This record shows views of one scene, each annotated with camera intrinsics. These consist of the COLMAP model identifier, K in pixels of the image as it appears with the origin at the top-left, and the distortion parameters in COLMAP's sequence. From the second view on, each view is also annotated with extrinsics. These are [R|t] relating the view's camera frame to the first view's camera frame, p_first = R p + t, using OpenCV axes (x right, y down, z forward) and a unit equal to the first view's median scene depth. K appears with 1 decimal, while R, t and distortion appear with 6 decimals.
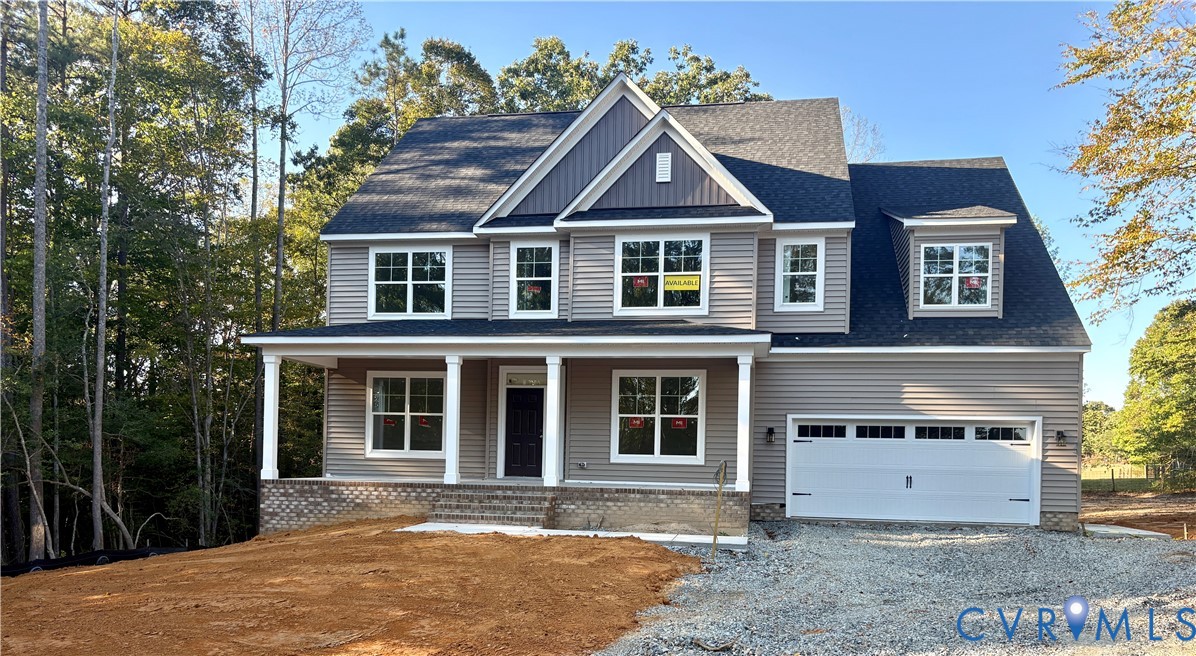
lens RADIAL K [[892.4, 0, 601.8], [0, 892.4, 459.4], [0, 0, 1]] dist [-0.001143, -0.002395]
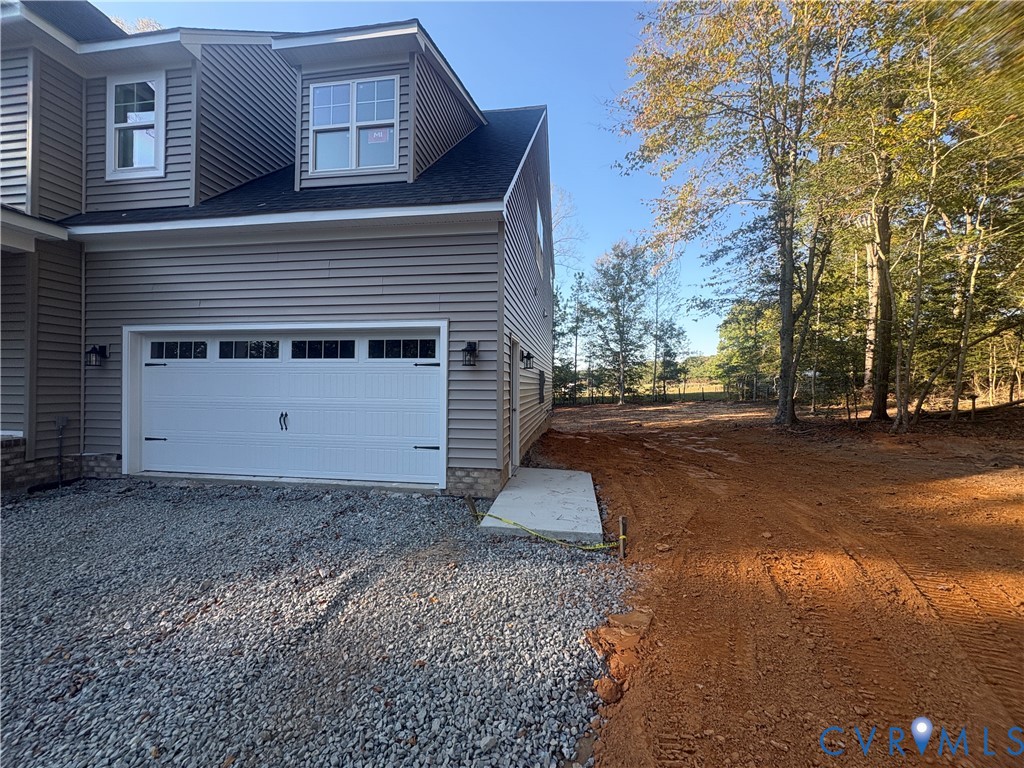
lens RADIAL K [[410.6, 0, 511.9], [0, 410.6, 383.3], [0, 0, 1]] dist [0.000916, 0.000578]
pose [[0.998622, -0.013783, 0.050634, 0.498442], [0.013901, 0.999901, -0.001980, -0.001120], [-0.050601, 0.002681, 0.998715, 0.666152]]
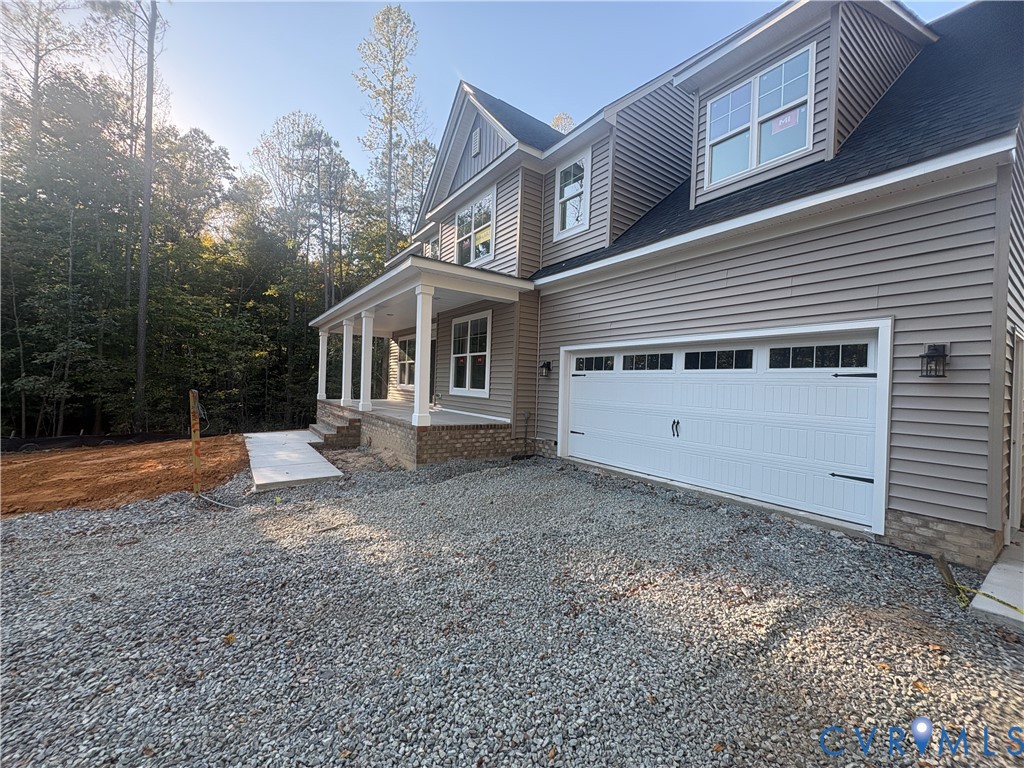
lens RADIAL K [[410.6, 0, 510.8], [0, 410.6, 382.9], [0, 0, 1]] dist [0.000916, 0.000578]
pose [[0.722733, 0.000176, -0.691127, 0.474028], [-0.017674, 0.999678, -0.018227, -0.003690], [0.690901, 0.025388, 0.722504, 0.652777]]
